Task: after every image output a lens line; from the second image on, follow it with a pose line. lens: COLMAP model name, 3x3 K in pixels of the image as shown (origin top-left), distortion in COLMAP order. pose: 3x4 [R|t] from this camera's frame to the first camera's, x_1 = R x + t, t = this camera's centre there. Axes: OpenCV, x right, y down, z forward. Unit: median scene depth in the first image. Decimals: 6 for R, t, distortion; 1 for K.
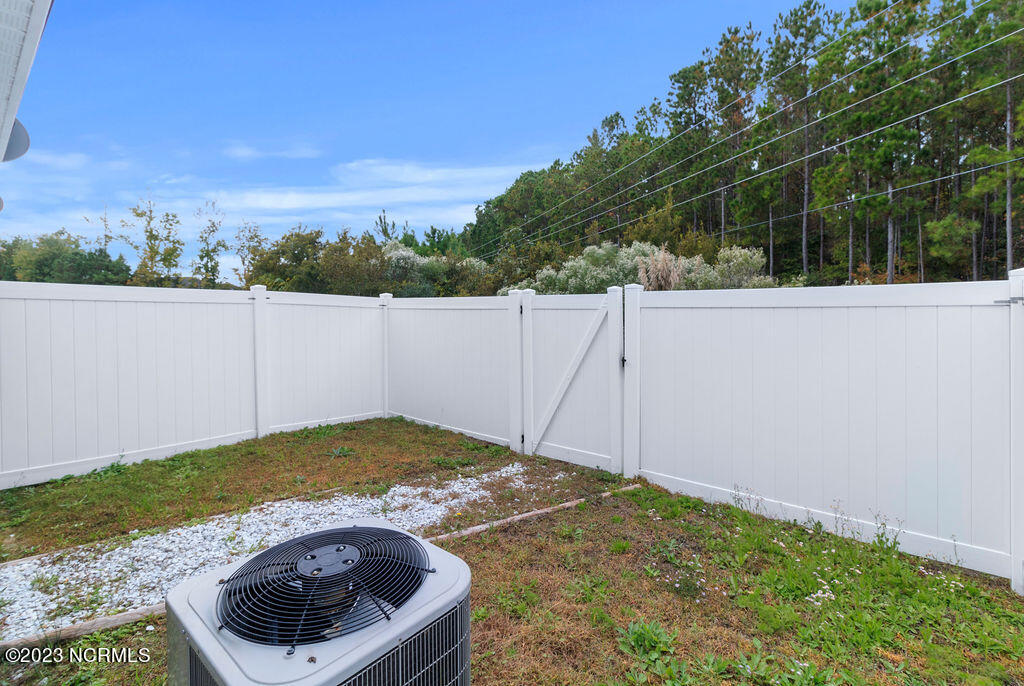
lens RADIAL K [[479.4, 0, 503.0], [0, 479.4, 320.9], [0, 0, 1]] dist [0.001736, 0.000504]
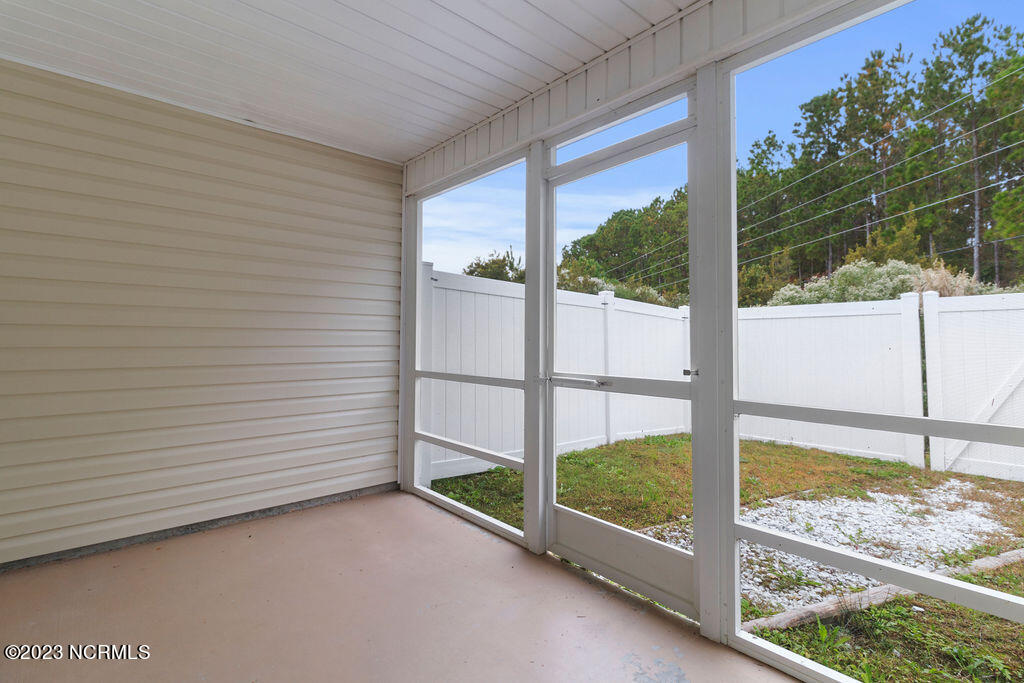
lens RADIAL K [[479.4, 0, 516.7], [0, 479.4, 338.7], [0, 0, 1]] dist [0.001736, 0.000504]
pose [[0.992932, 0.010630, -0.118211, -0.099394], [-0.016430, 0.998703, -0.048197, 0.013652], [0.117546, 0.049798, 0.991818, -0.000404]]
